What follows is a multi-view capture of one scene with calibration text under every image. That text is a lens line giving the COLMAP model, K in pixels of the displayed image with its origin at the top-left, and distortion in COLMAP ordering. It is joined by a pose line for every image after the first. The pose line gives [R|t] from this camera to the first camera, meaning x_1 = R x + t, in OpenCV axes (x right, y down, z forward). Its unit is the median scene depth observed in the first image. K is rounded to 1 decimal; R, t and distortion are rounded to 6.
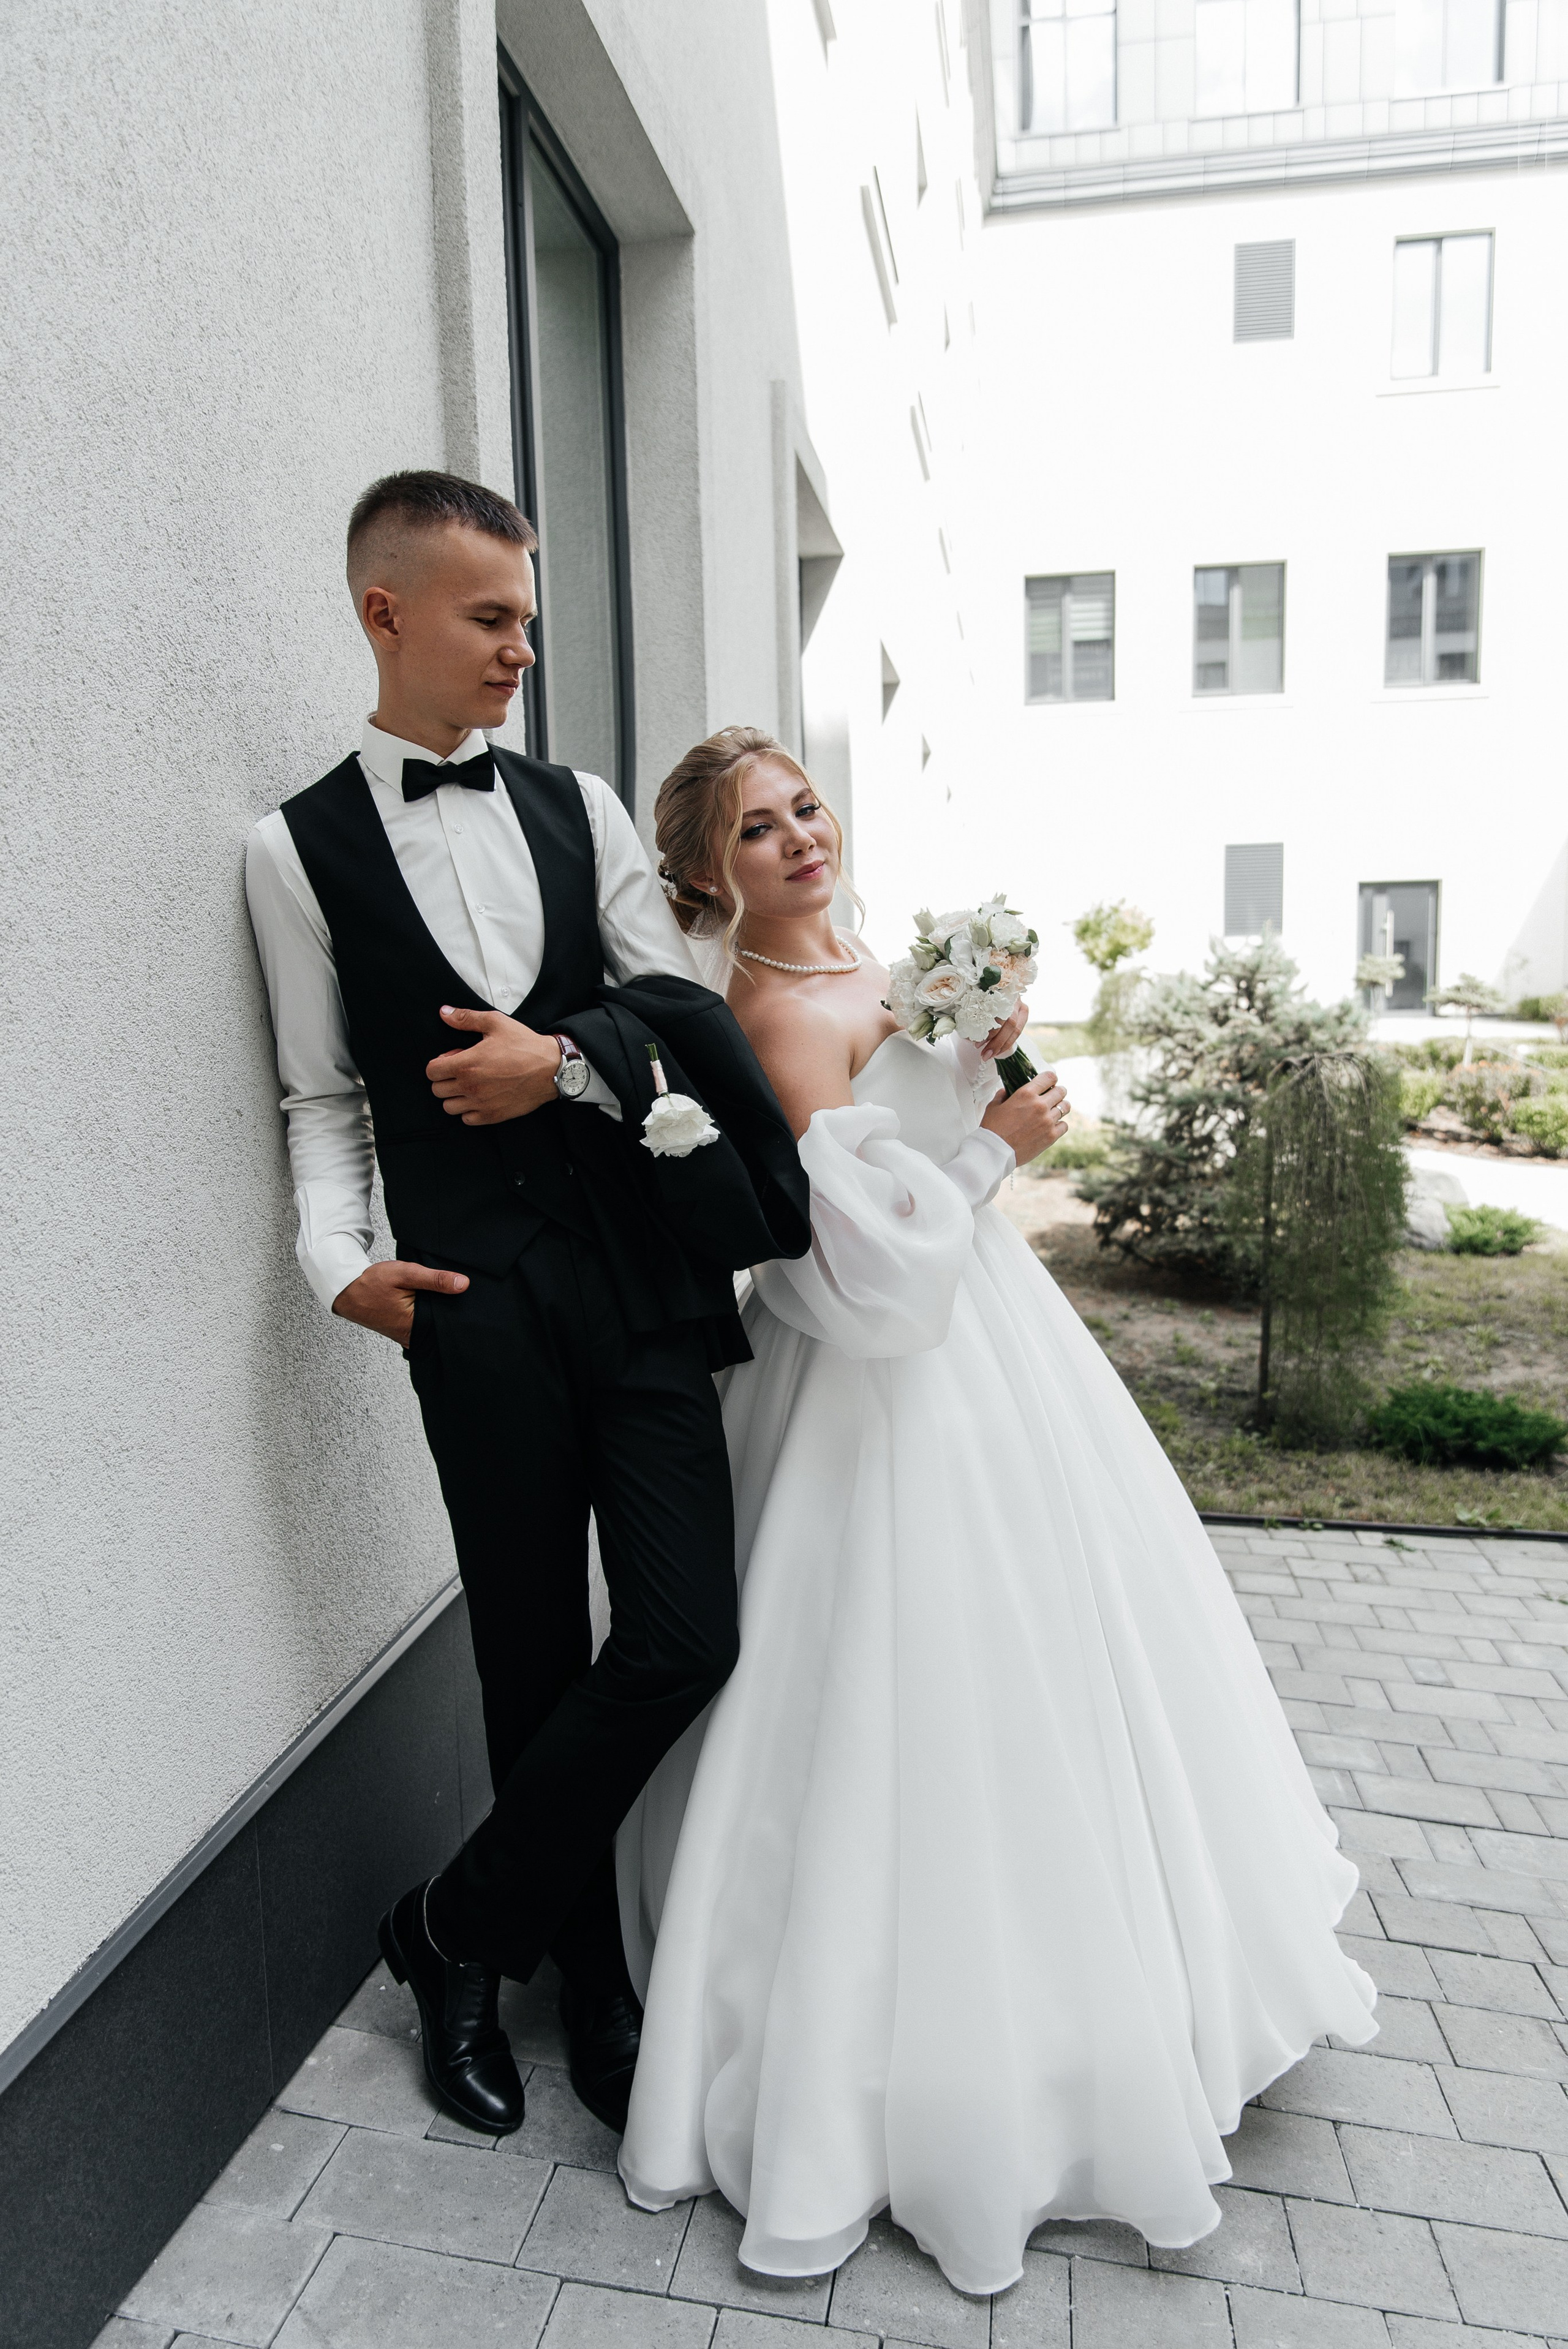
lens RADIAL K [[1574.6, 0, 779.4], [0, 1574.6, 1179.1], [0, 0, 1]] dist [0.005206, -0.008418]
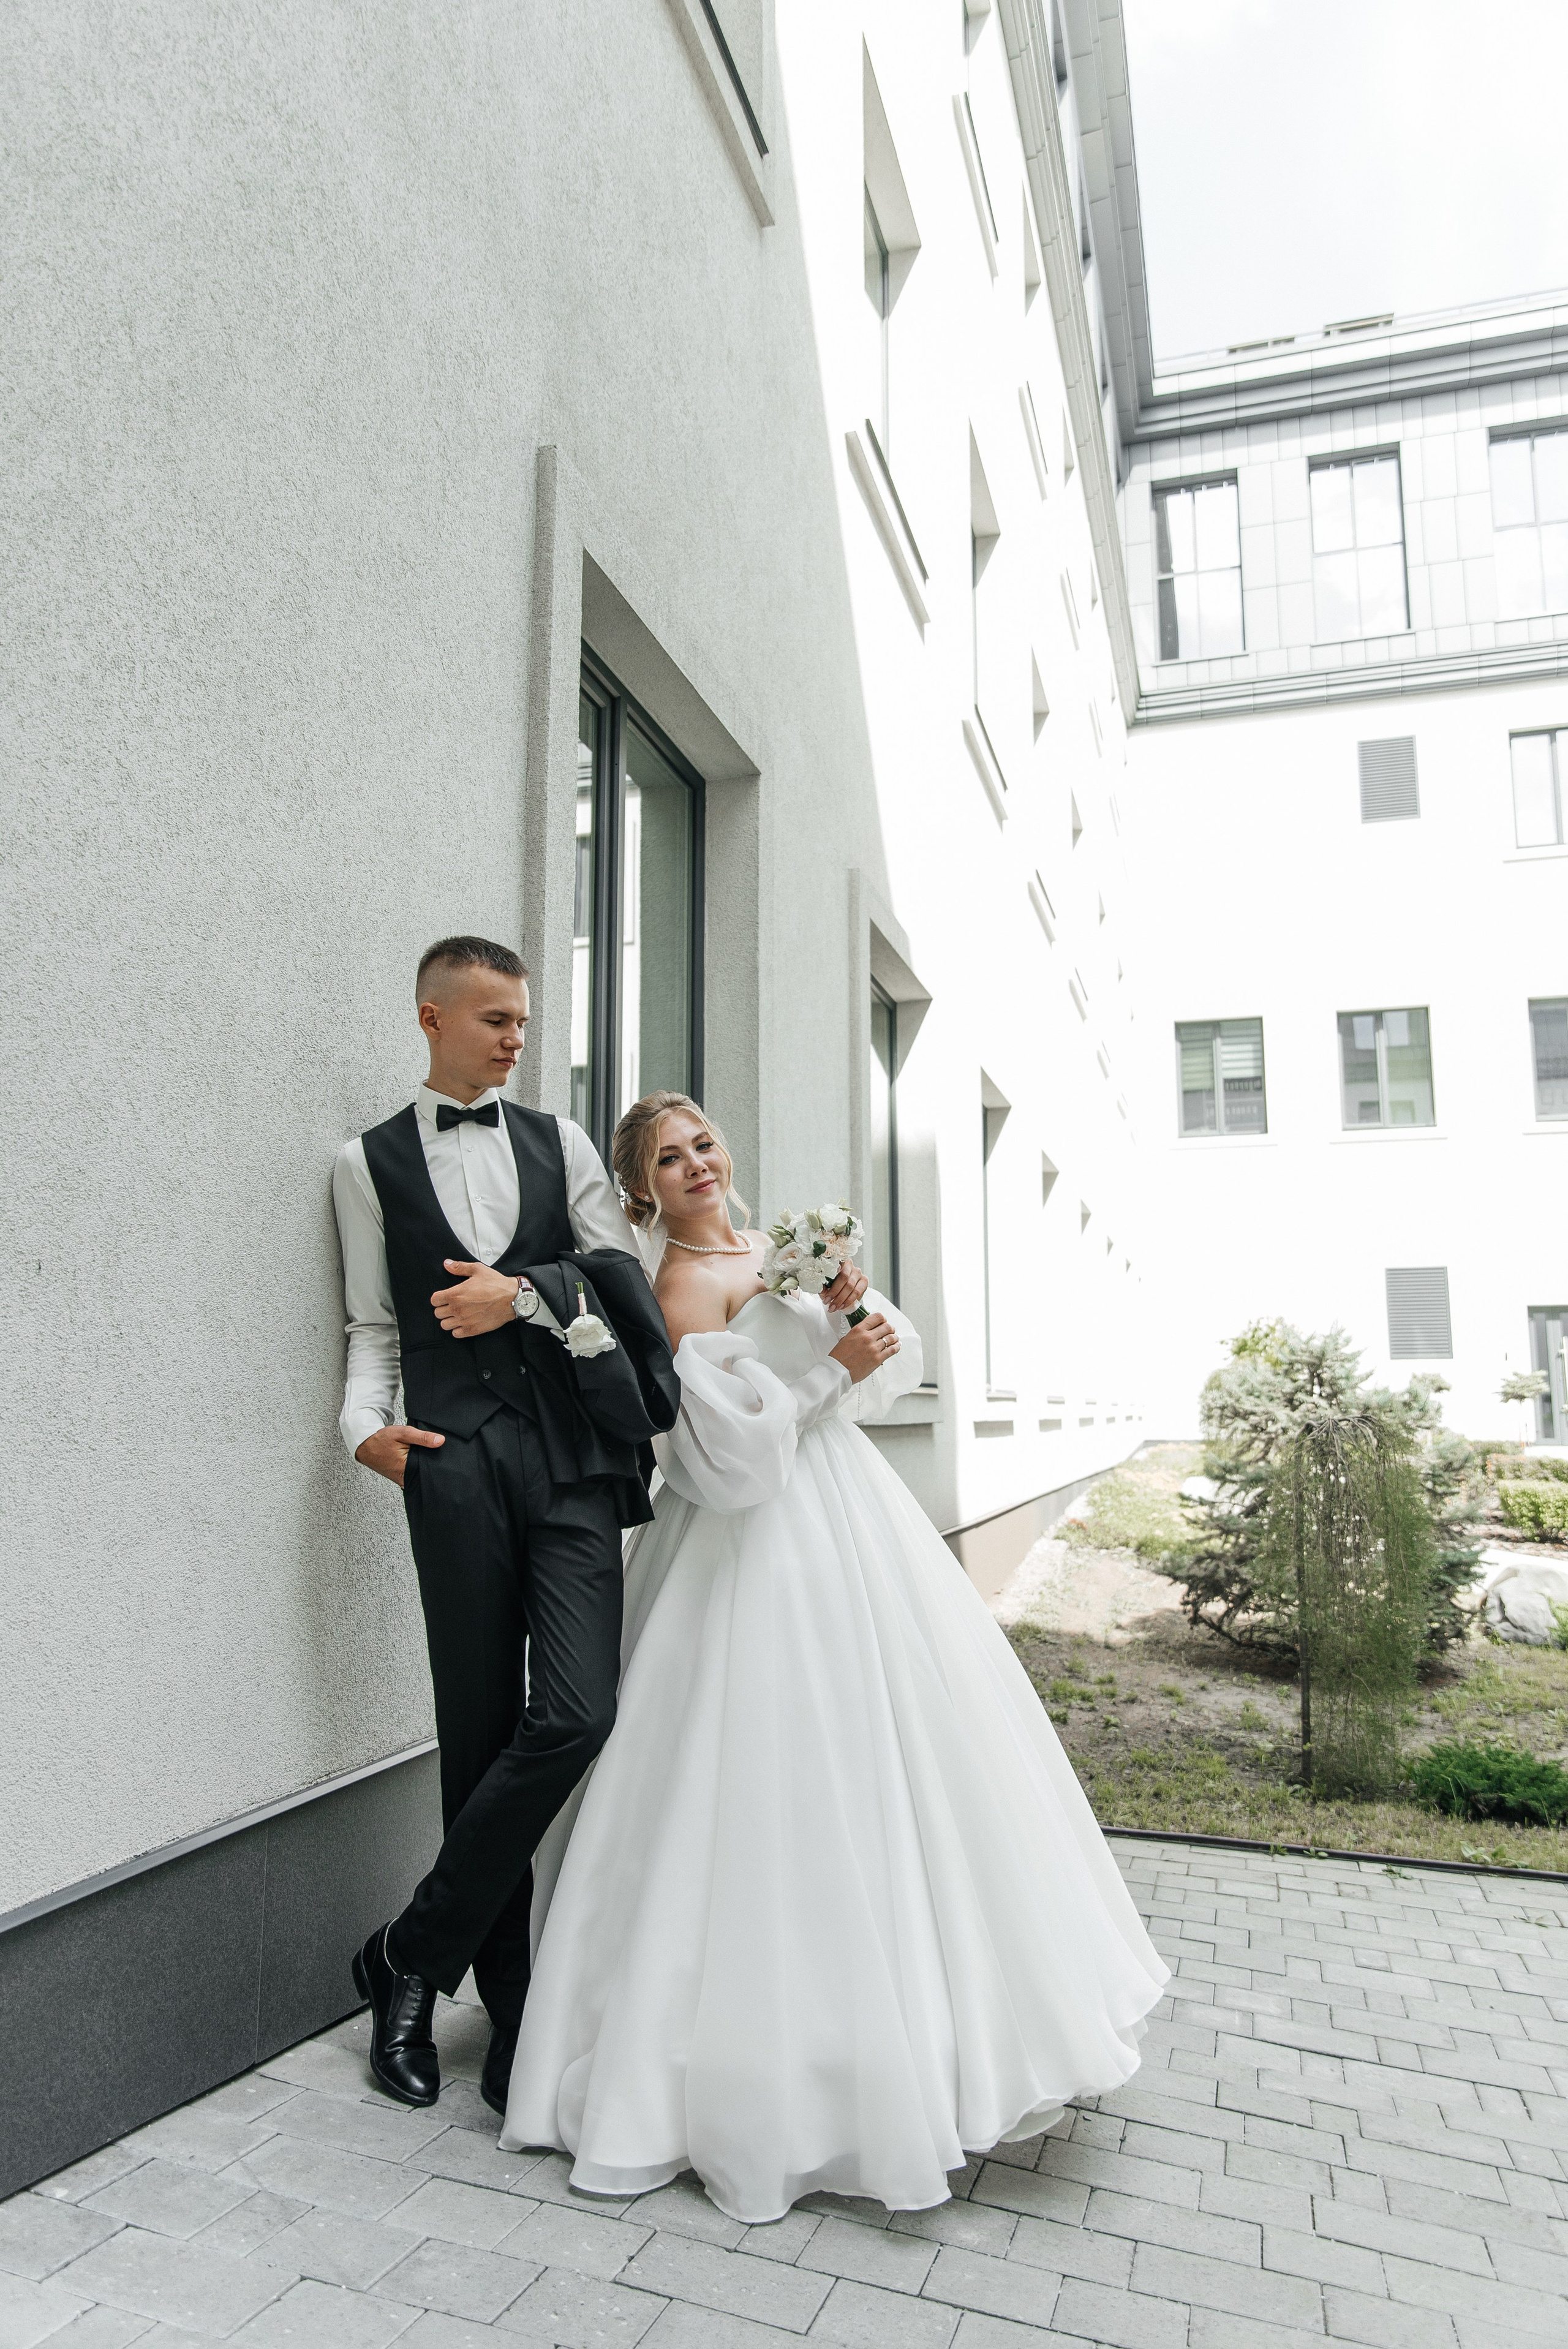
lens RADIAL K [[1611.9, 0, 780.8], [0, 1611.9, 1178.1], [0, 0, 1]] dist [-0.000095, 0.000762]
pose [[0.990955, 0.003430, -0.134153, 0.289724], [-0.039702, 0.962417, -0.268660, 0.204209], [0.128189, 0.271556, 0.953847, -0.433046]]
